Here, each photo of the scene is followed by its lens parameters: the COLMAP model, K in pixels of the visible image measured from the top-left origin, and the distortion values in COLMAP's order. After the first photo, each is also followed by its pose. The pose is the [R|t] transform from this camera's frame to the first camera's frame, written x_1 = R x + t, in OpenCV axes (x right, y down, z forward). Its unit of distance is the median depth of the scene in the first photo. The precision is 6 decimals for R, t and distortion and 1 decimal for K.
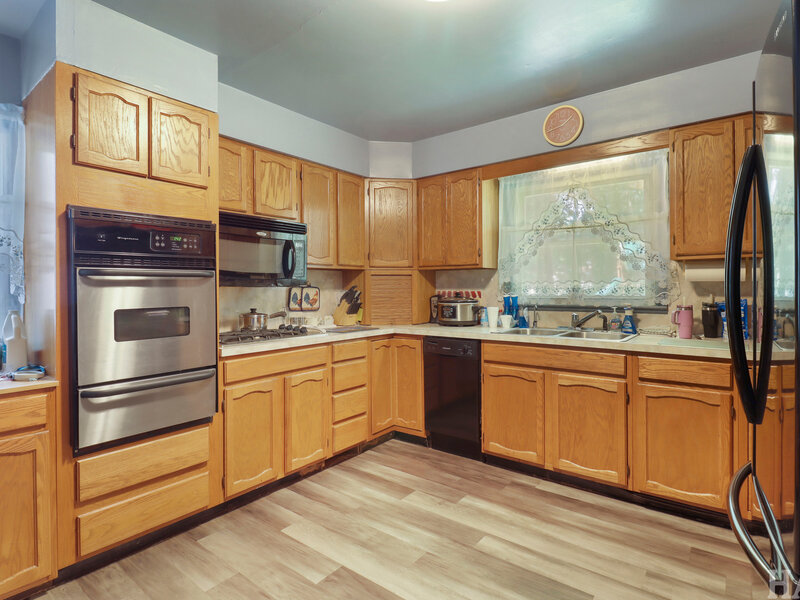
lens RADIAL K [[427.3, 0, 401.1], [0, 427.3, 297.2], [0, 0, 1]] dist [-0.004501, -0.002299]
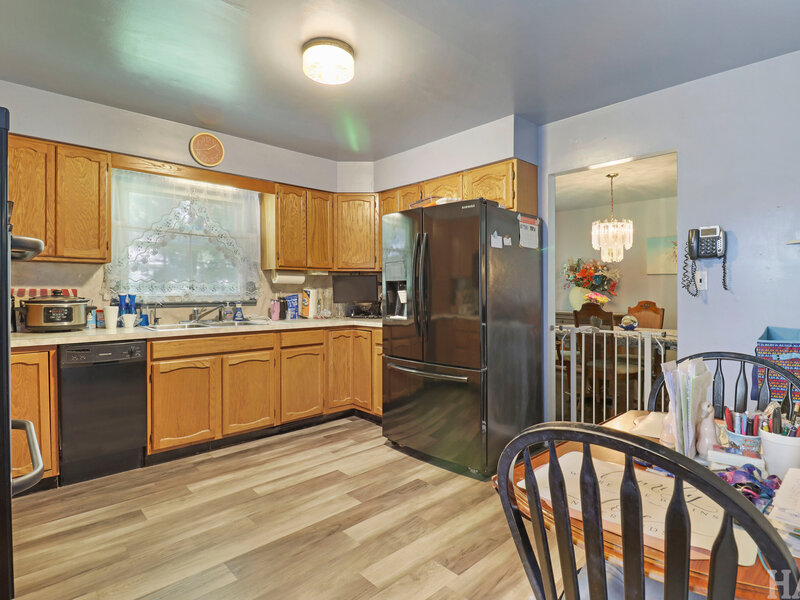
lens RADIAL K [[427.3, 0, 401.3], [0, 427.3, 295.2], [0, 0, 1]] dist [-0.004501, -0.002299]
pose [[0.160771, -0.006678, 0.986969, -0.712748], [0.016095, 0.999862, 0.004143, 0.006792], [-0.986860, 0.015219, 0.160857, 0.288293]]
